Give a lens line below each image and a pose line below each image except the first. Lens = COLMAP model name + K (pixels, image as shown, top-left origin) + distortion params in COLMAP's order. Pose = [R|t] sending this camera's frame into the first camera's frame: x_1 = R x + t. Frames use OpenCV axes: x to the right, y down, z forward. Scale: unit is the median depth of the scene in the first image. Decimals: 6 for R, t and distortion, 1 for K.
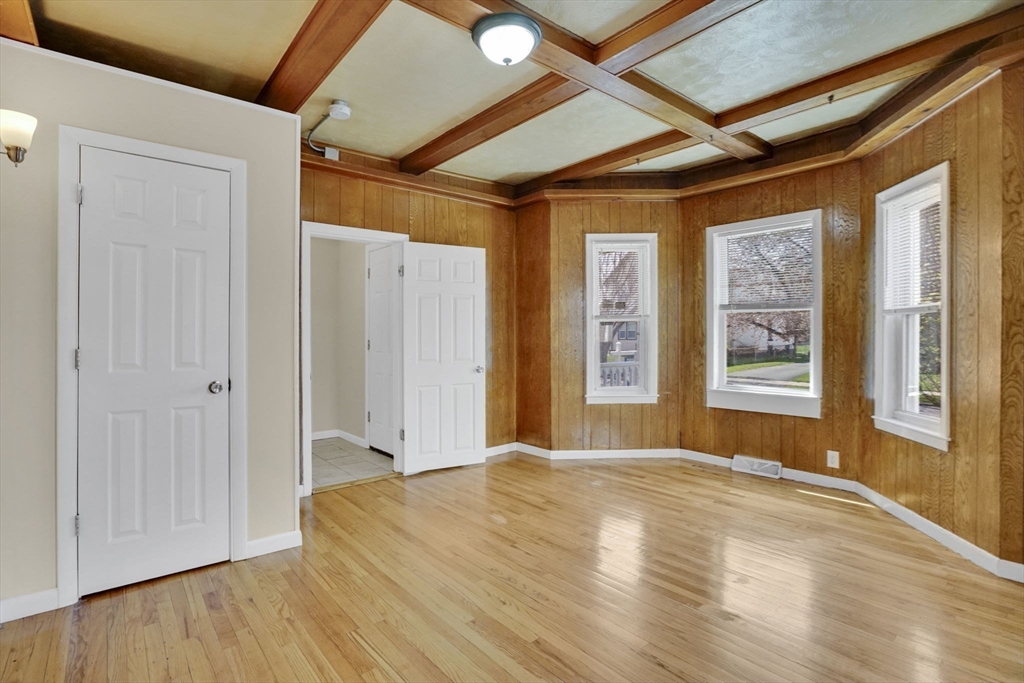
lens RADIAL K [[482.3, 0, 507.2], [0, 482.3, 334.4], [0, 0, 1]] dist [-0.056049, 0.014671]
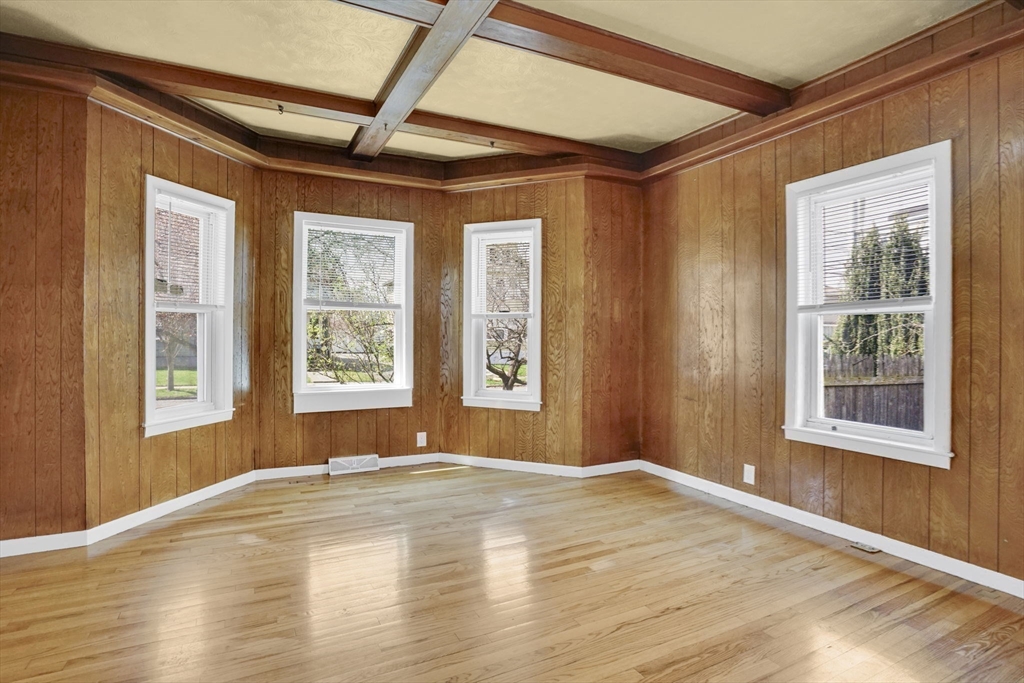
lens RADIAL K [[482.3, 0, 507.2], [0, 482.3, 334.4], [0, 0, 1]] dist [-0.056049, 0.014671]
pose [[0.266119, 0.005012, 0.963927, -0.382141], [-0.006882, 0.999971, -0.003299, 0.006112], [-0.963916, -0.005756, 0.266145, 0.446782]]
